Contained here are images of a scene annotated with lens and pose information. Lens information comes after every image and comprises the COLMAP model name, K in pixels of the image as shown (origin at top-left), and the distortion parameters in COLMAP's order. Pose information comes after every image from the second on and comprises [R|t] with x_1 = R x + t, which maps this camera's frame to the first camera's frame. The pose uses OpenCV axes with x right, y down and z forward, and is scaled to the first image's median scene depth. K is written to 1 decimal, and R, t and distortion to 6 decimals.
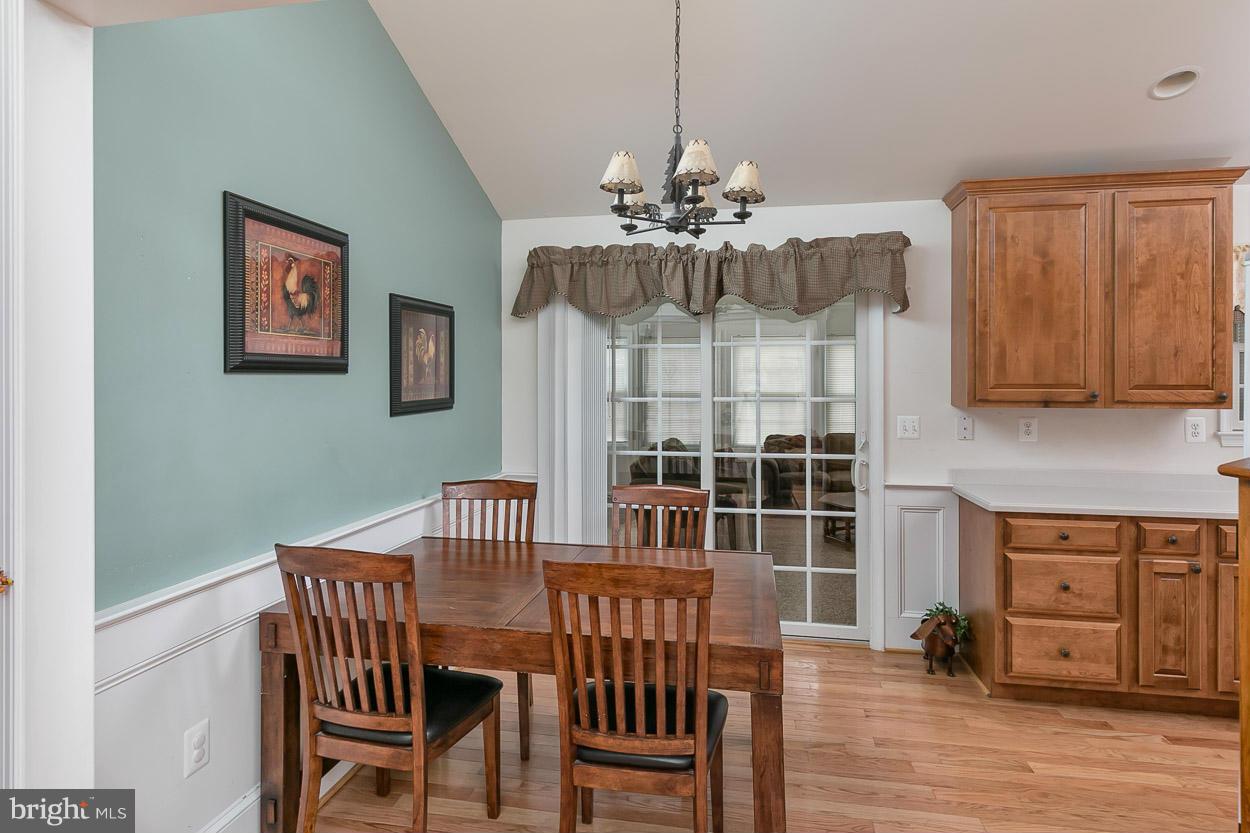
lens RADIAL K [[698.4, 0, 623.5], [0, 698.4, 382.9], [0, 0, 1]] dist [-0.000686, -0.002365]
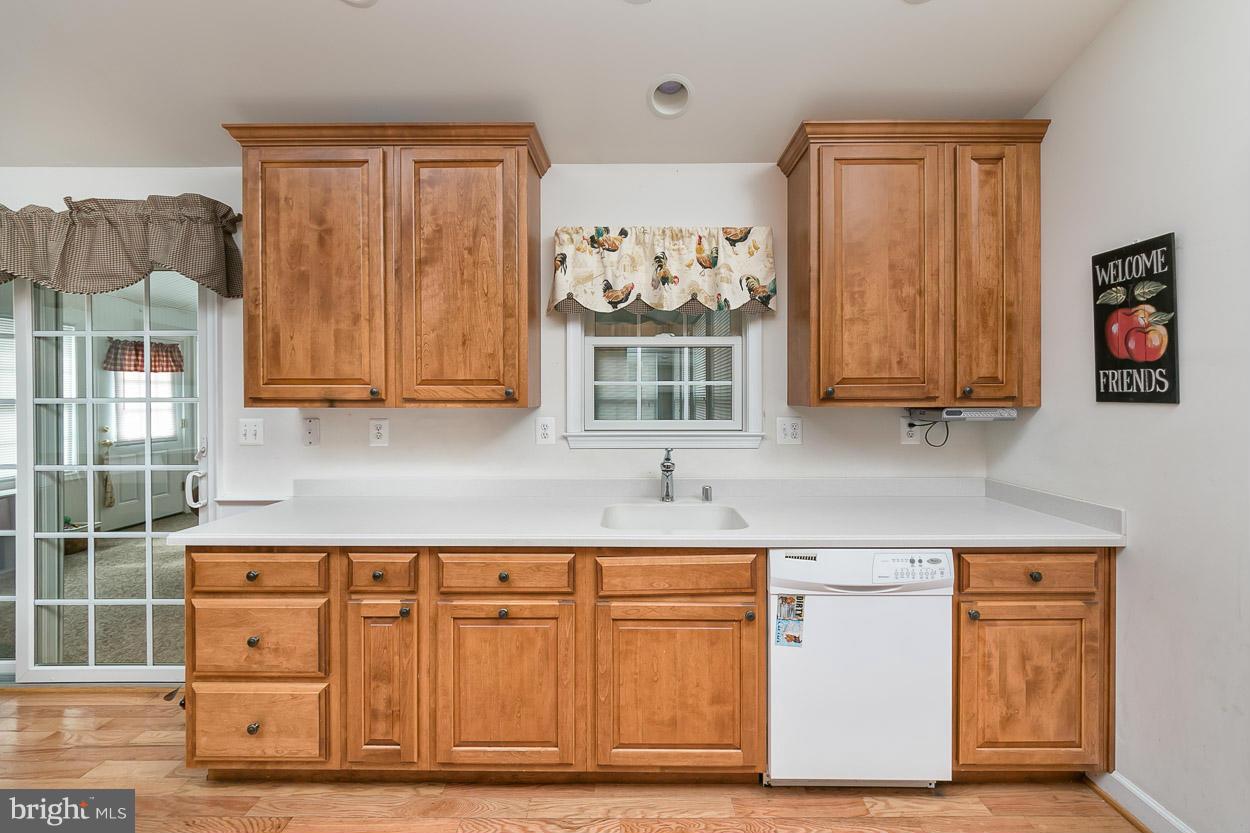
lens RADIAL K [[492.5, 0, 643.4], [0, 492.5, 397.3], [0, 0, 1]] dist [0.000350, -0.000190]
pose [[0.983208, -0.002173, 0.182474, 0.895859], [0.001262, 0.999986, 0.005108, 0.021884], [-0.182483, -0.004792, 0.983197, 0.370614]]
